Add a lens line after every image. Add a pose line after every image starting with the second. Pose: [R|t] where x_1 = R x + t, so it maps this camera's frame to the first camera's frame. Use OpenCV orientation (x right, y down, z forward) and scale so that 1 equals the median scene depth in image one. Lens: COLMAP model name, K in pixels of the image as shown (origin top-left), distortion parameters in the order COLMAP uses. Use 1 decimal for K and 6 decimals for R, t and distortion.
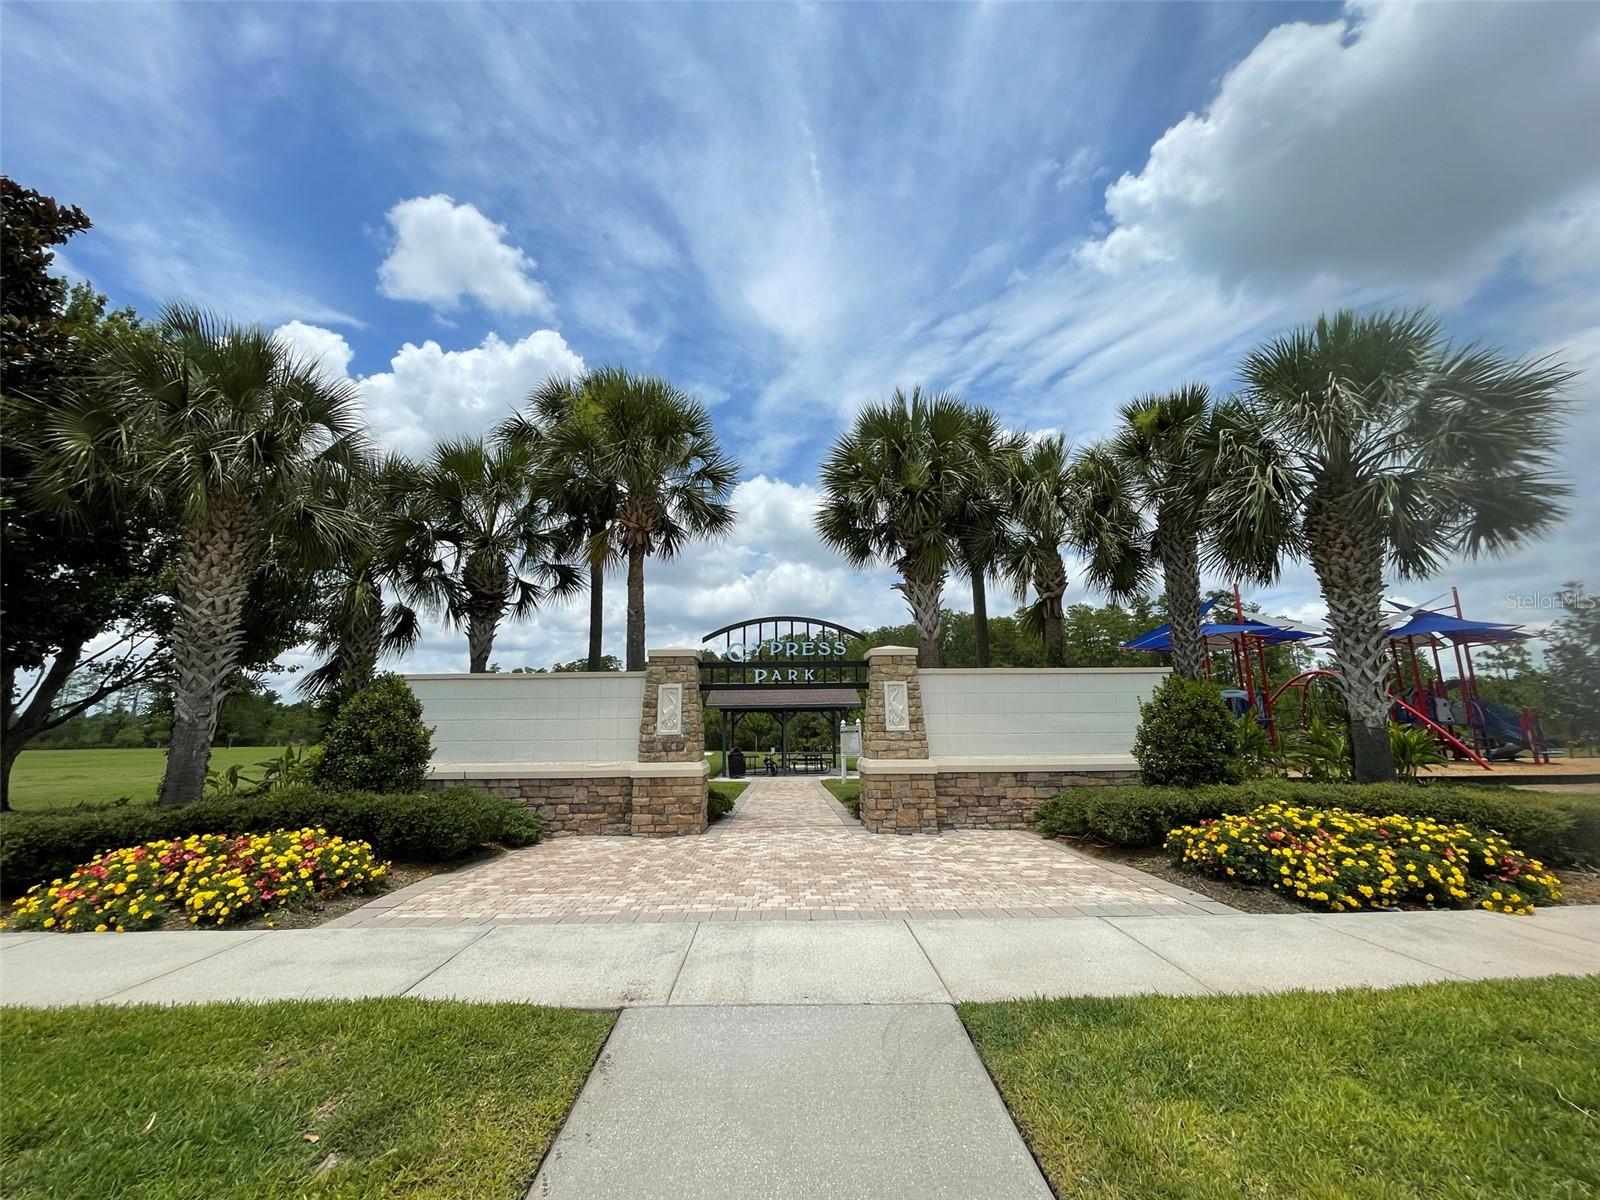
lens RADIAL K [[640.2, 0, 800.0], [0, 640.2, 600.0], [0, 0, 1]] dist [0.018527, -0.000021]
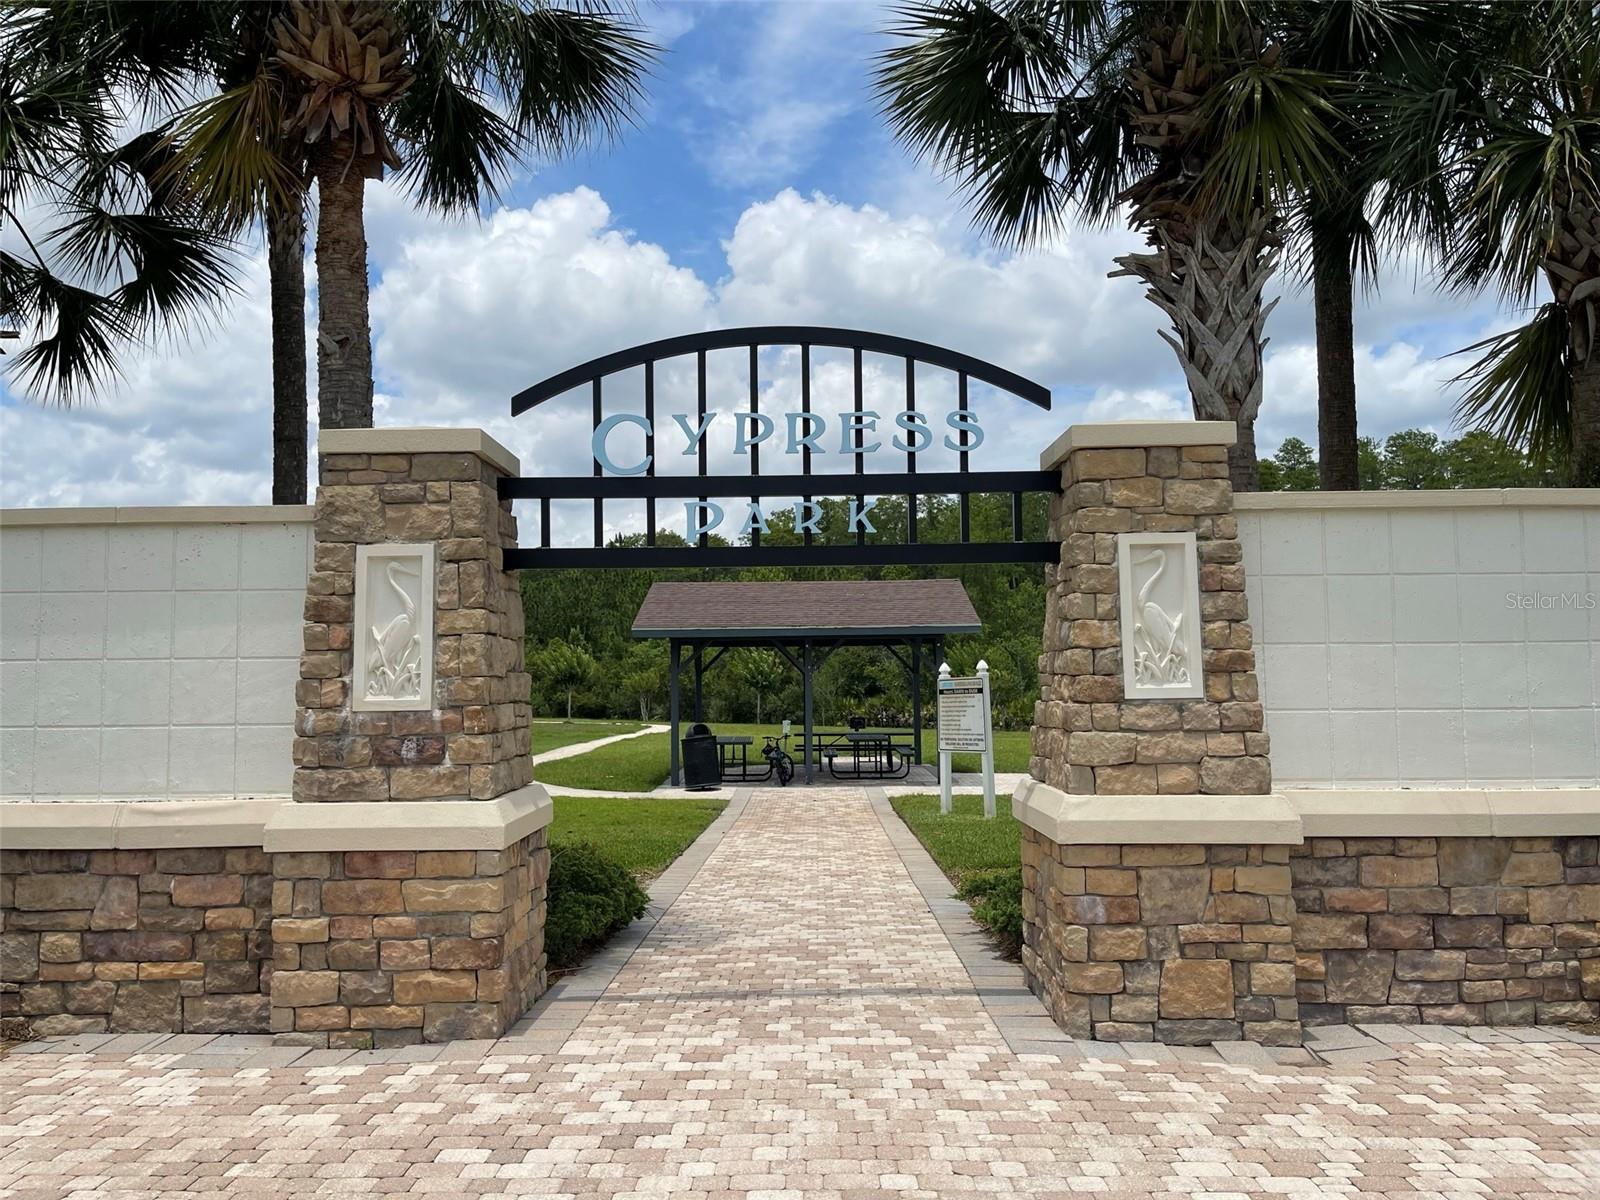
lens RADIAL K [[1226.2, 0, 792.6], [0, 1226.2, 599.3], [0, 0, 1]] dist [0.025785, -0.006224]
pose [[0.999064, -0.001567, -0.043229, 0.006794], [0.007312, 0.991084, 0.133041, 0.083722], [0.042635, -0.133233, 0.990167, 0.447722]]
